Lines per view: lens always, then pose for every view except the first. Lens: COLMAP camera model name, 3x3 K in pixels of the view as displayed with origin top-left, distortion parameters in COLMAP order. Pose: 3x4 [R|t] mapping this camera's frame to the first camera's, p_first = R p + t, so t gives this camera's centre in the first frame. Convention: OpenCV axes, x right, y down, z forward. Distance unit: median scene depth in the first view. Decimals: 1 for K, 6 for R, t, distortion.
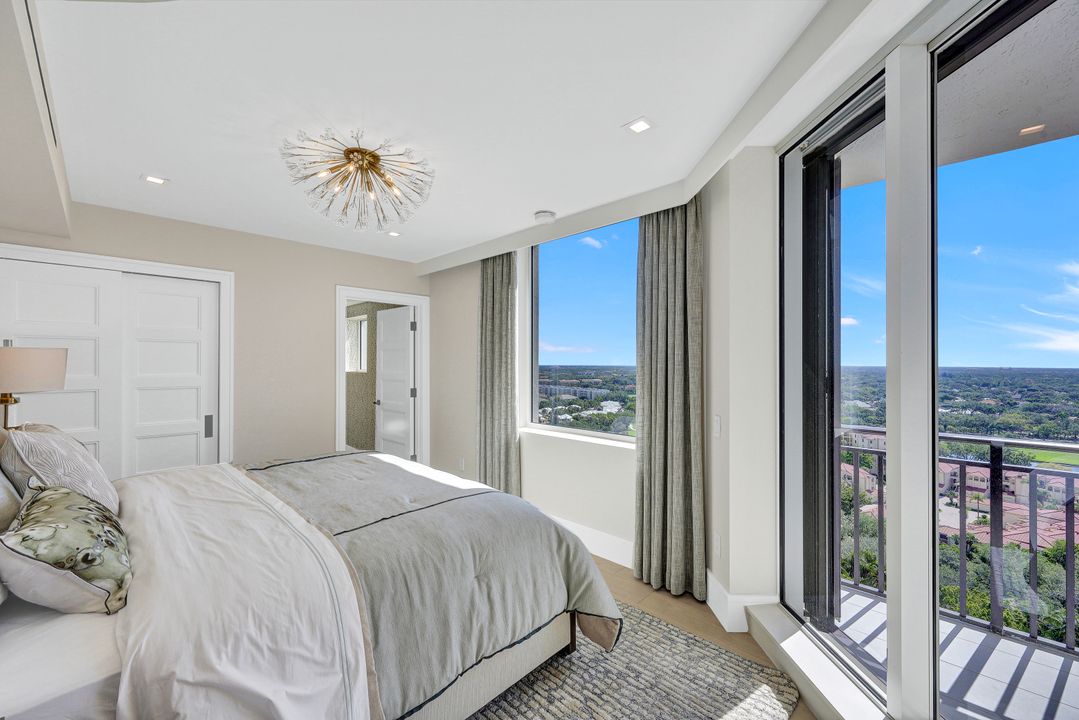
lens RADIAL K [[441.7, 0, 538.0], [0, 441.7, 358.0], [0, 0, 1]] dist [0.006309, -0.000073]
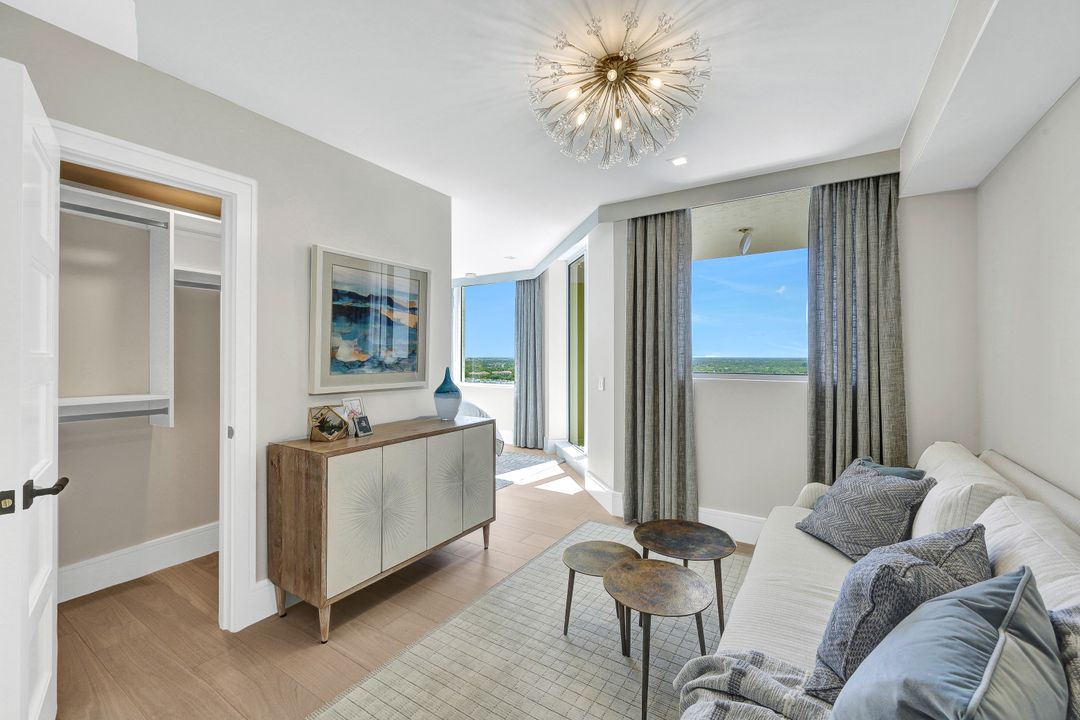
lens RADIAL K [[442.1, 0, 539.0], [0, 442.1, 354.1], [0, 0, 1]] dist [0.006309, -0.000073]
pose [[0.971388, 0.000071, 0.237500, -0.186411], [-0.000874, 0.999994, 0.003278, 0.037367], [-0.237498, -0.003392, 0.971382, -1.203784]]
